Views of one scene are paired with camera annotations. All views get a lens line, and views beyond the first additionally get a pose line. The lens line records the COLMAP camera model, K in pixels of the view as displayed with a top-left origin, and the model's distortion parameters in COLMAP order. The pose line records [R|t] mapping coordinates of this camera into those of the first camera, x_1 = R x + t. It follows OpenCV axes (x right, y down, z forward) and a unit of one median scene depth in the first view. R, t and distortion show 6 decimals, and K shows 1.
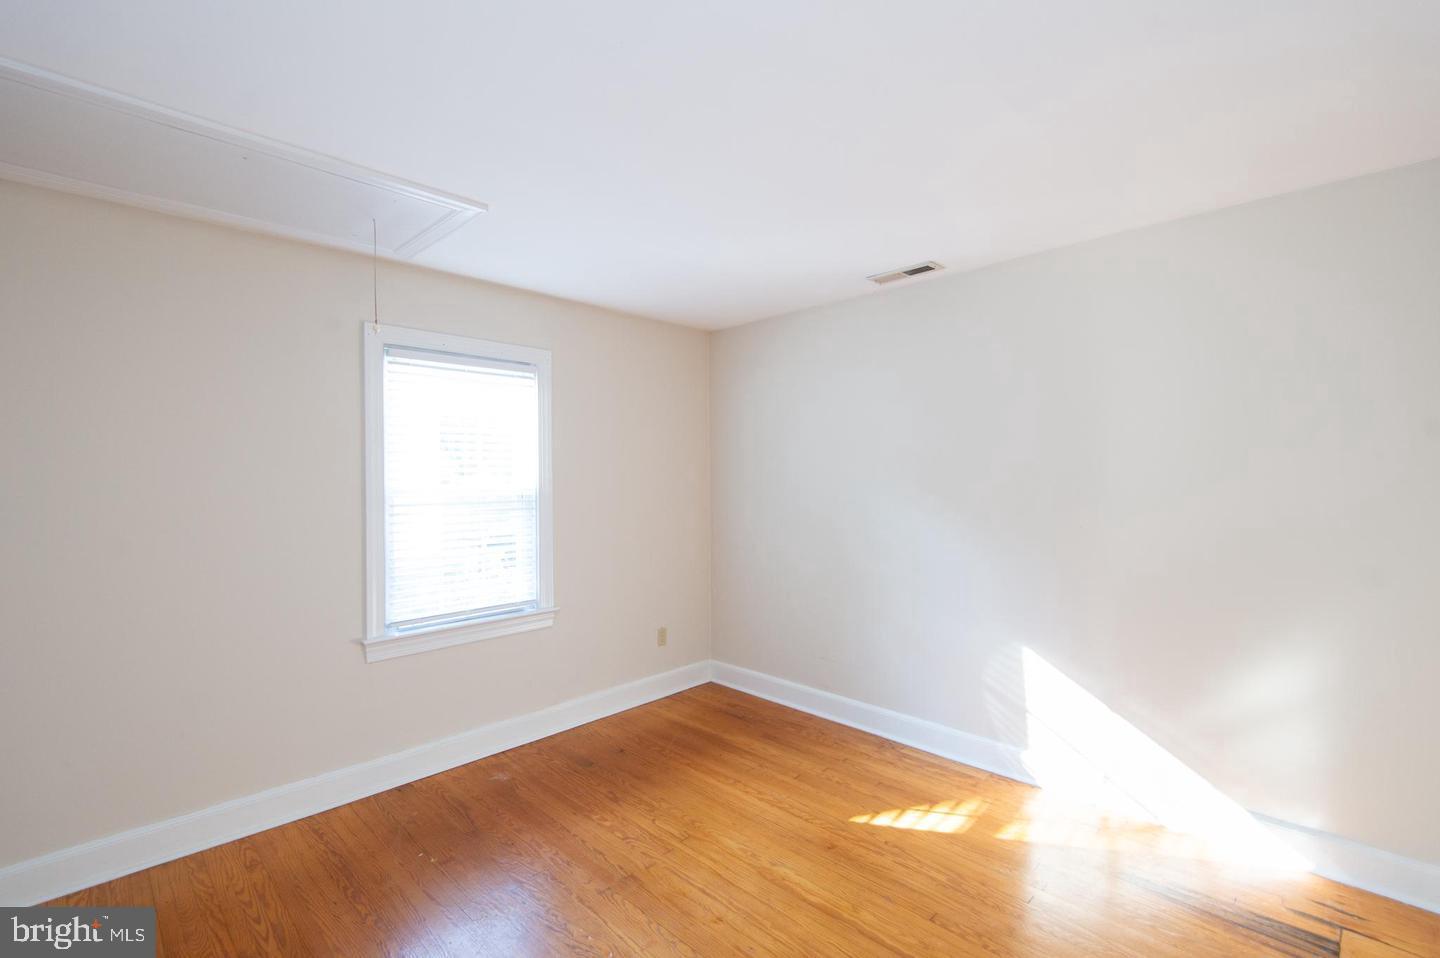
lens RADIAL K [[659.7, 0, 730.8], [0, 659.7, 472.5], [0, 0, 1]] dist [0.027057, -0.012275]
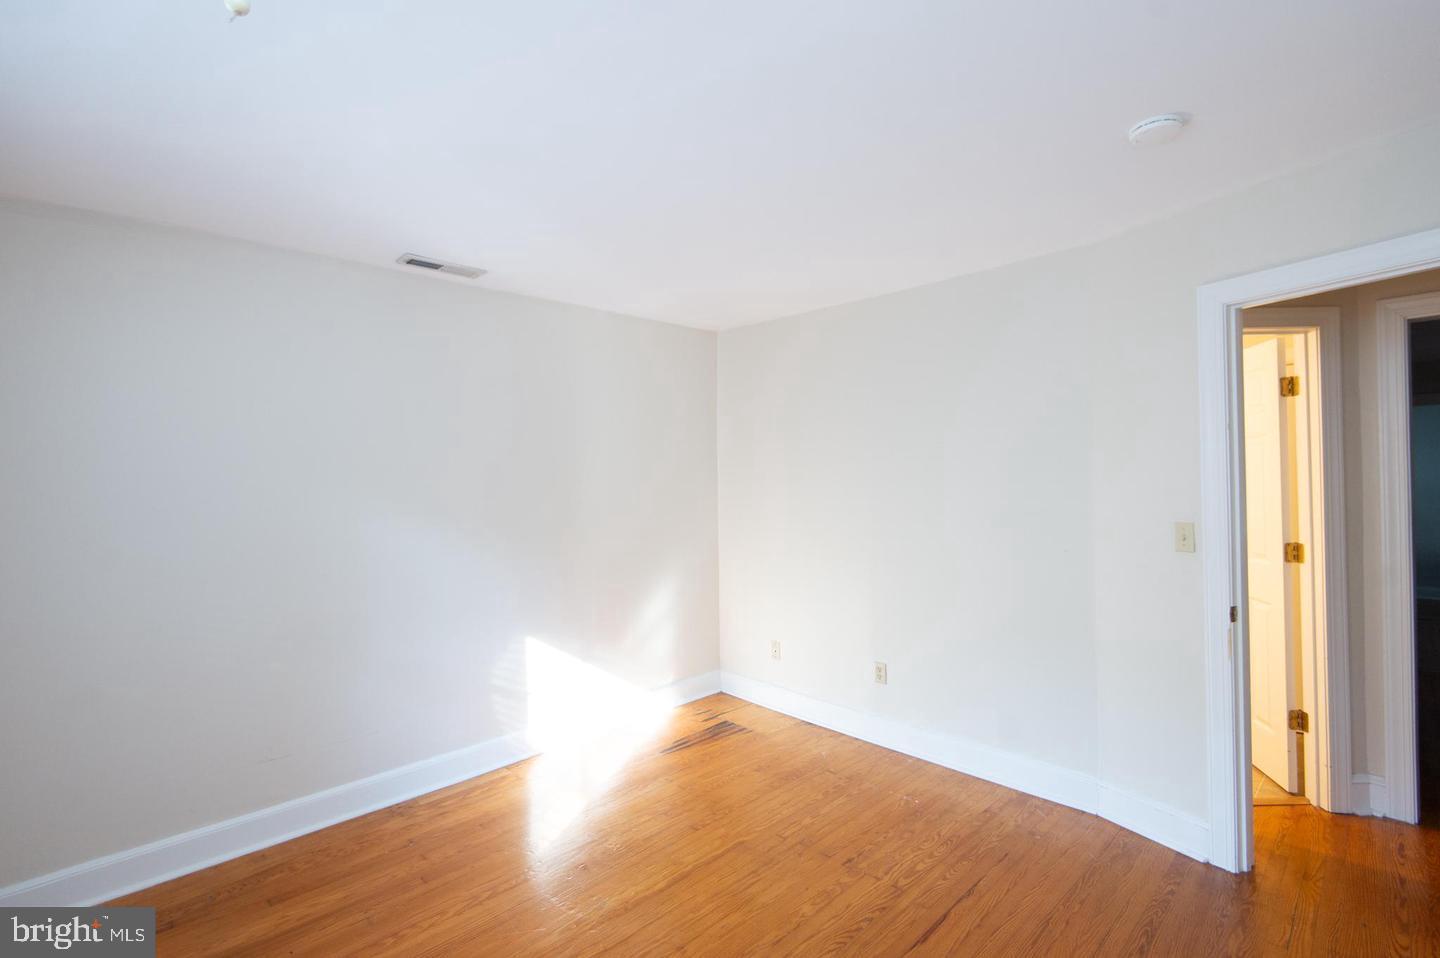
lens RADIAL K [[659.7, 0, 731.6], [0, 659.7, 474.8], [0, 0, 1]] dist [0.027057, -0.012275]
pose [[0.020449, 0.001233, 0.999790, -0.650258], [0.019114, 0.999816, -0.001624, -0.006812], [-0.999608, 0.019143, 0.020421, 0.593427]]
